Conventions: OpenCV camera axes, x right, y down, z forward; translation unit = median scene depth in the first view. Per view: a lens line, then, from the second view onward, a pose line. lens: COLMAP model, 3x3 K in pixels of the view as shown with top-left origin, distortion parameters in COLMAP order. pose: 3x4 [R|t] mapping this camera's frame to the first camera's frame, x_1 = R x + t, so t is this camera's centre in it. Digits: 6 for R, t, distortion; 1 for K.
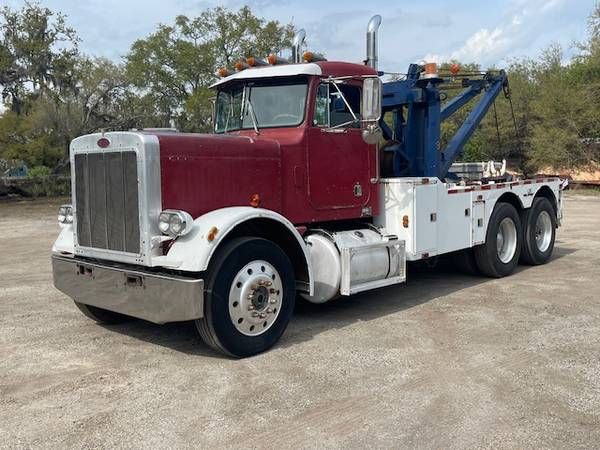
lens RADIAL K [[636.2, 0, 299.9], [0, 636.2, 224.0], [0, 0, 1]] dist [0.015139, 0.000000]
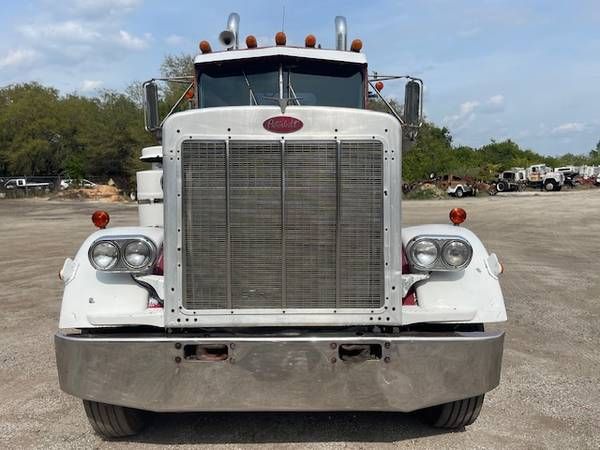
lens RADIAL K [[516.6, 0, 300.0], [0, 516.6, 226.2], [0, 0, 1]] dist [0.012270, 0.001707]
pose [[0.711732, -0.043015, 0.701132, -0.635209], [0.047586, 0.998783, 0.012971, -0.041639], [-0.700837, 0.024133, 0.712913, 0.667785]]
